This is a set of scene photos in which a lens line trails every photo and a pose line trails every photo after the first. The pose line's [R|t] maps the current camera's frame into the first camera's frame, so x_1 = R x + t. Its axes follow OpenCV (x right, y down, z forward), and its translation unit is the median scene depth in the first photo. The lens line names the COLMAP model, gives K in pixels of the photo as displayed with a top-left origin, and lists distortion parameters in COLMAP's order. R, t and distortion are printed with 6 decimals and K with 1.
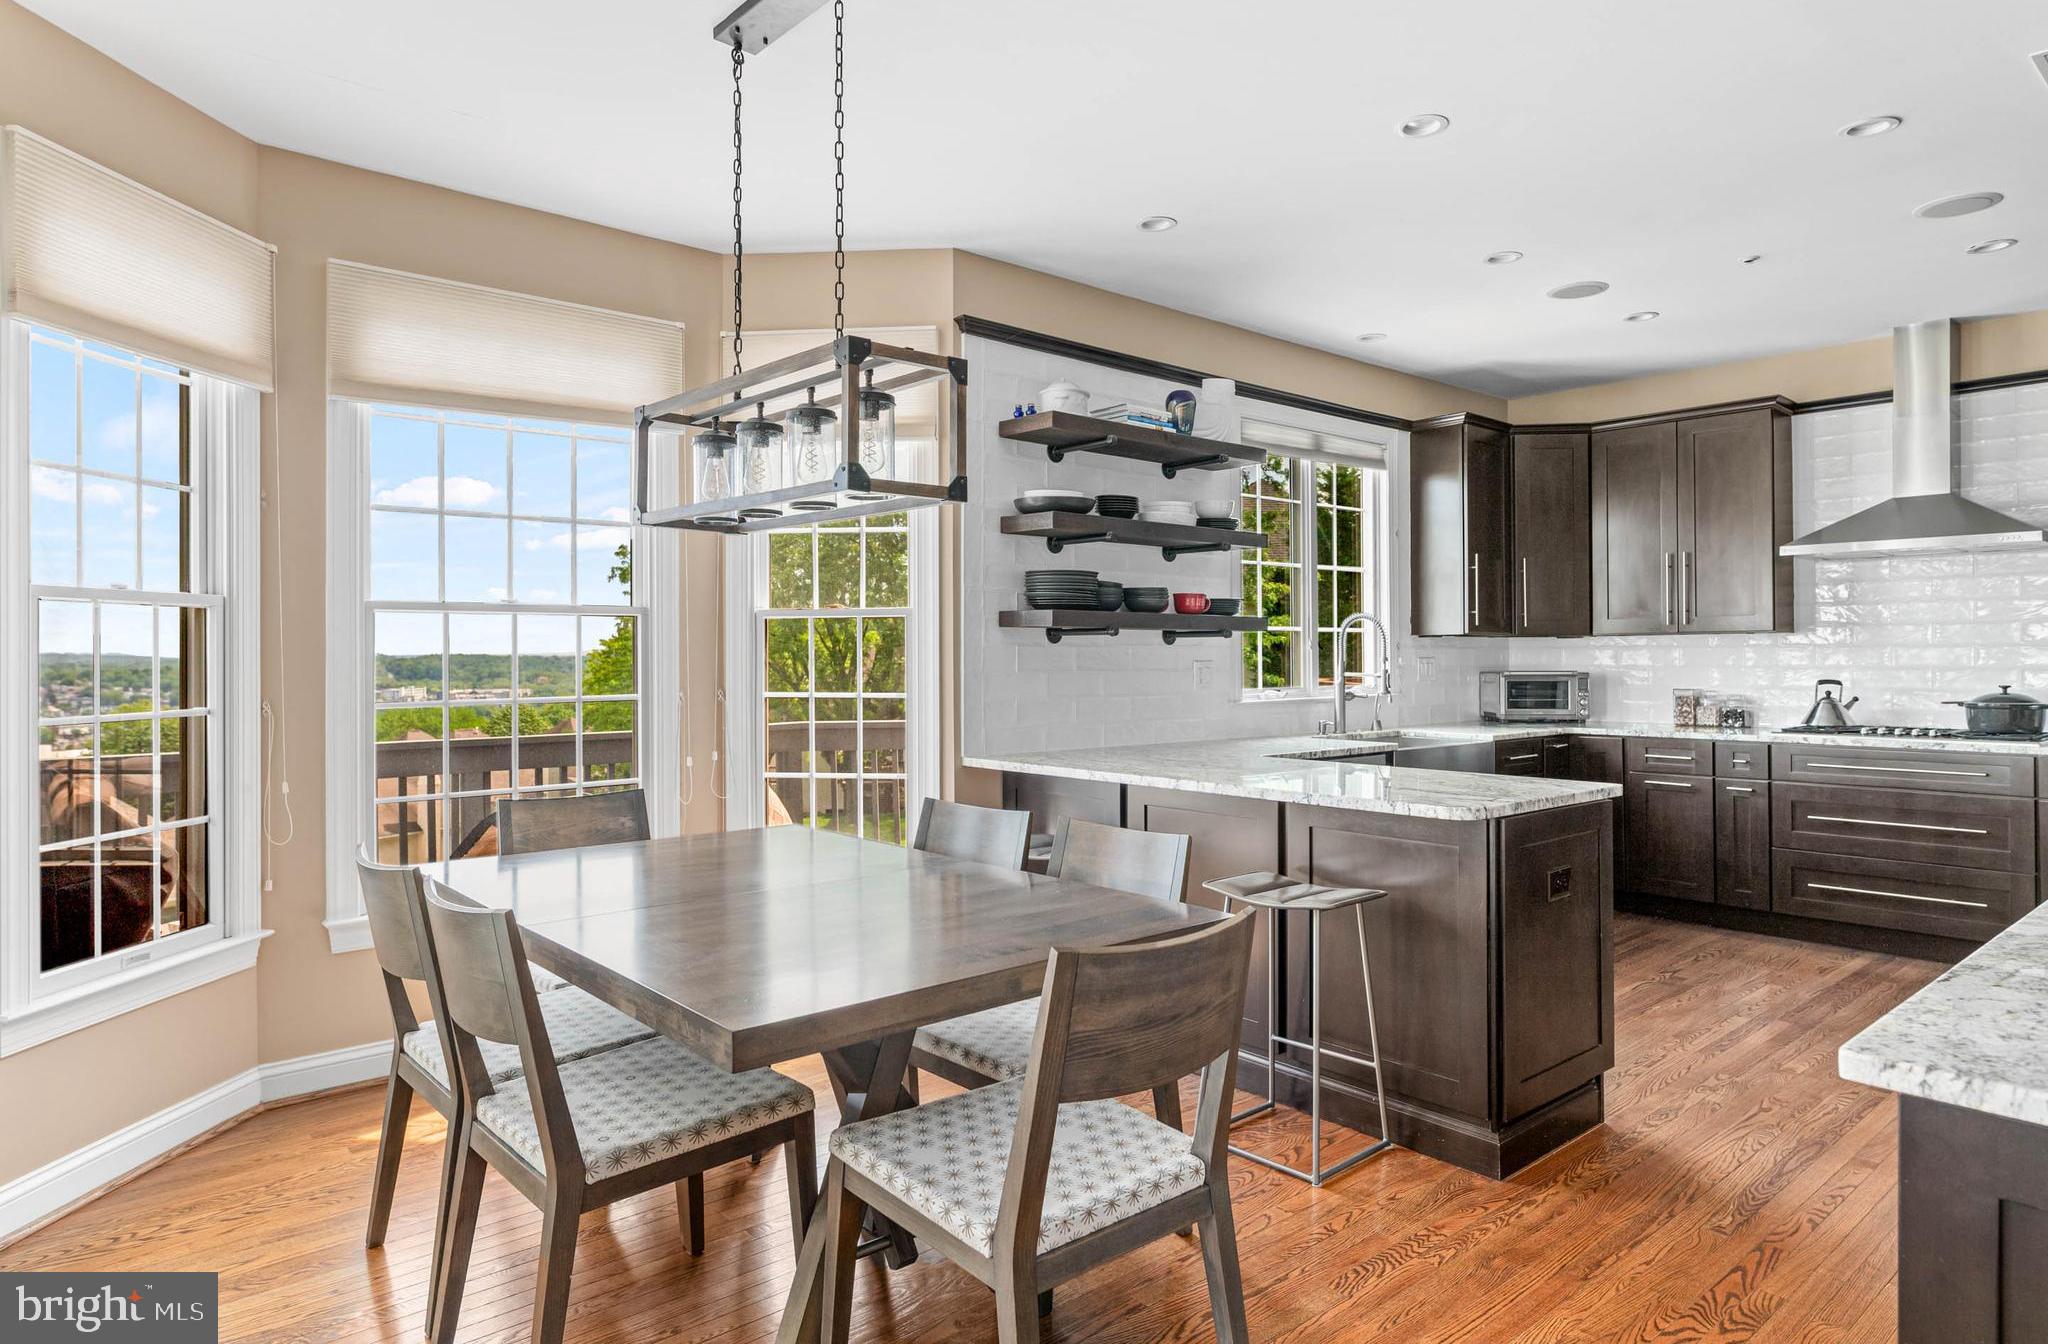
lens RADIAL K [[1200.5, 0, 1017.5], [0, 1200.5, 651.6], [0, 0, 1]] dist [0.002804, 0.000321]
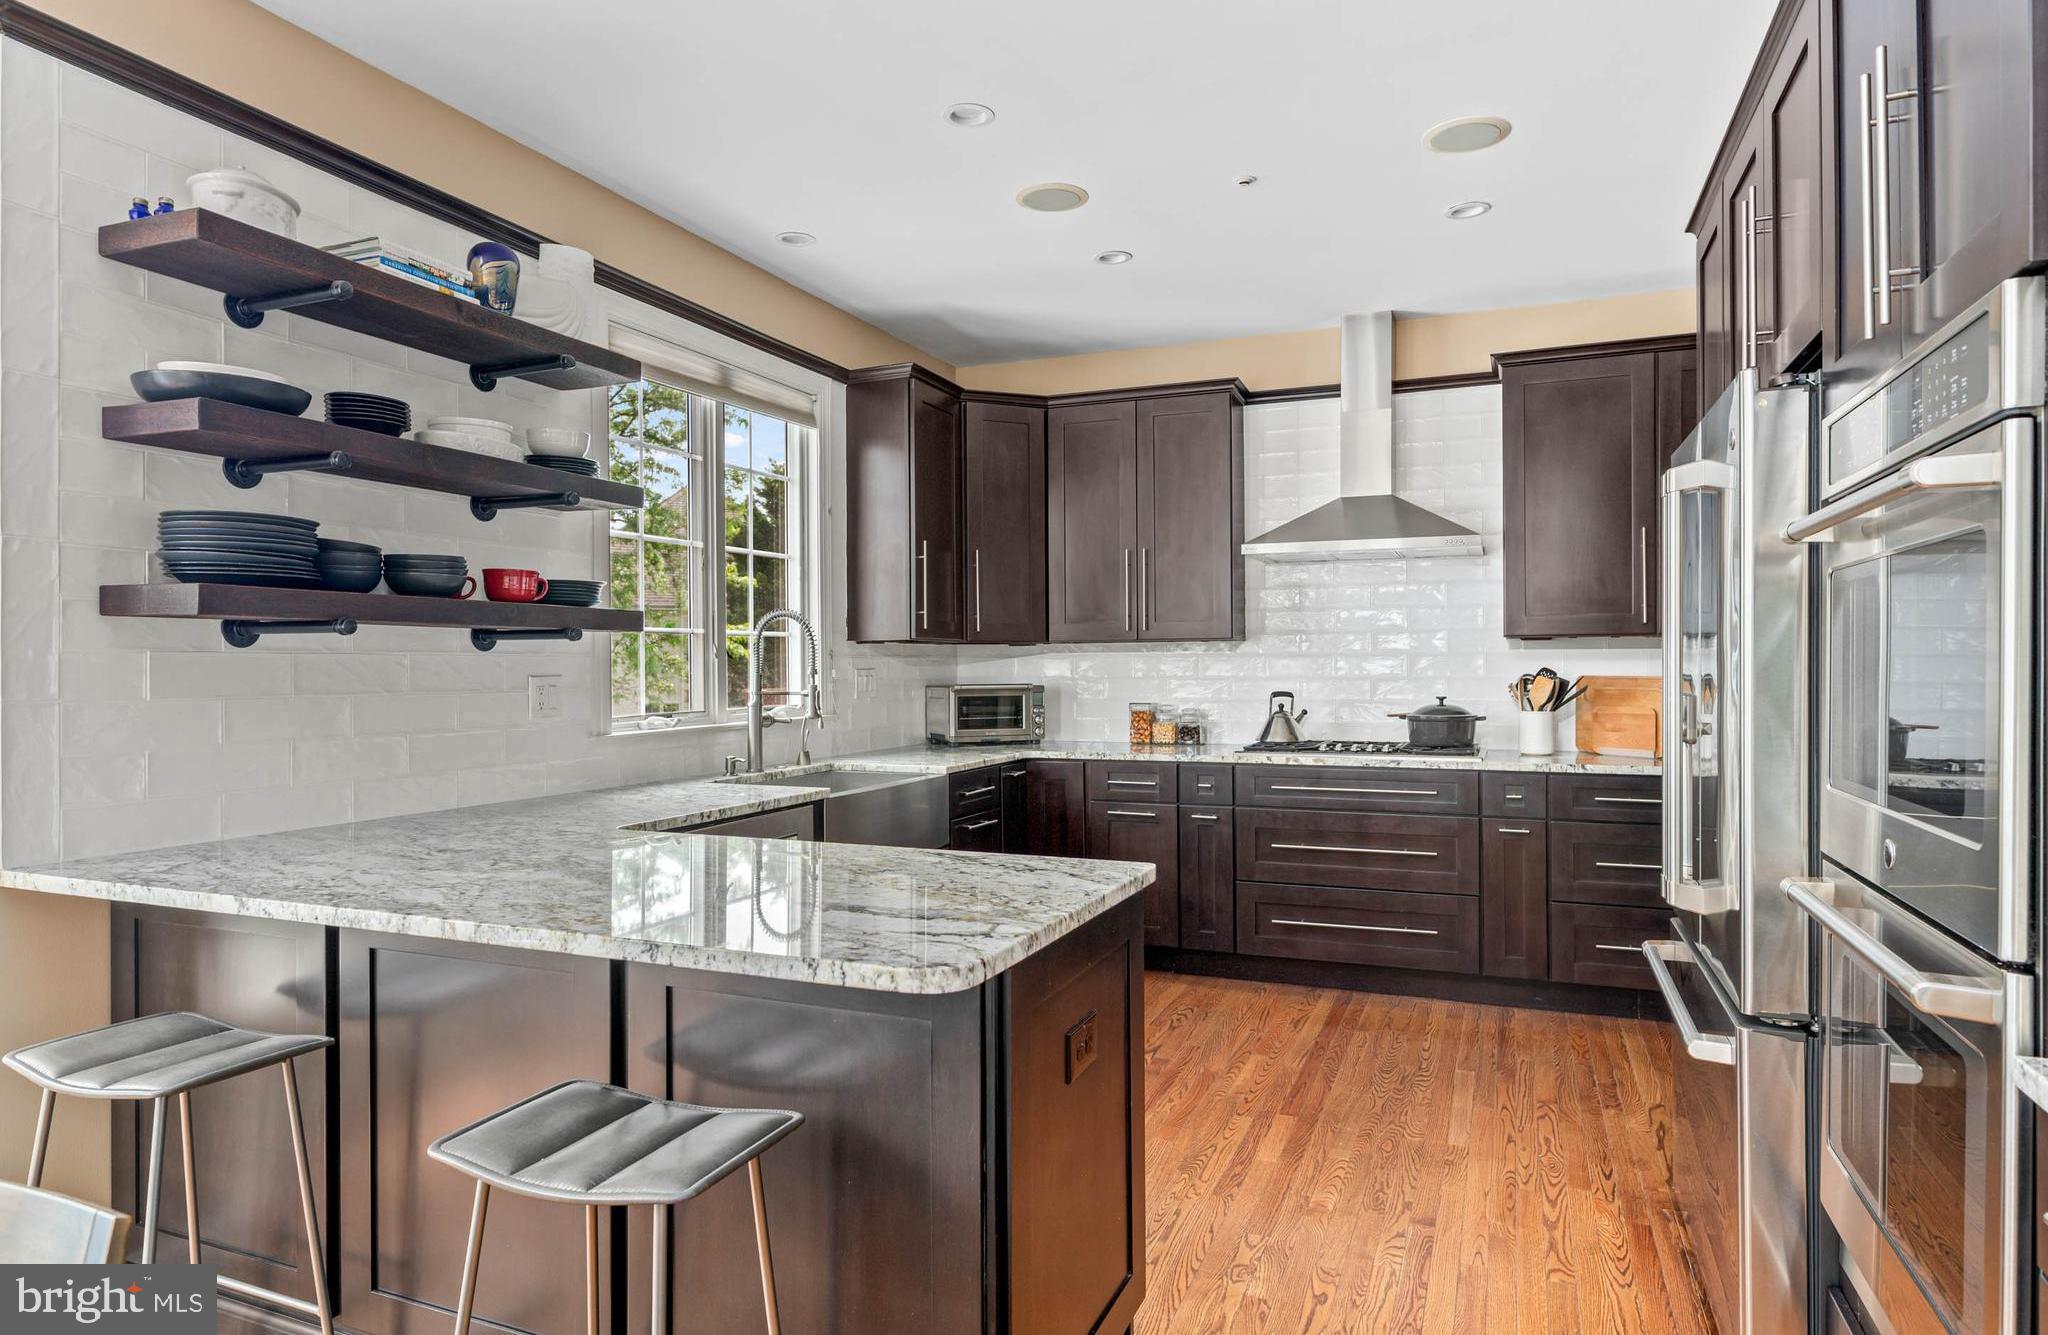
lens RADIAL K [[1184.8, 0, 1021.5], [0, 1184.8, 661.6], [0, 0, 1]] dist [0.001877, 0.000572]
pose [[0.894884, 0.000153, 0.446298, 0.093311], [-0.000206, 1.000000, 0.000071, 0.000095], [-0.446298, -0.000155, 0.894884, 0.284311]]
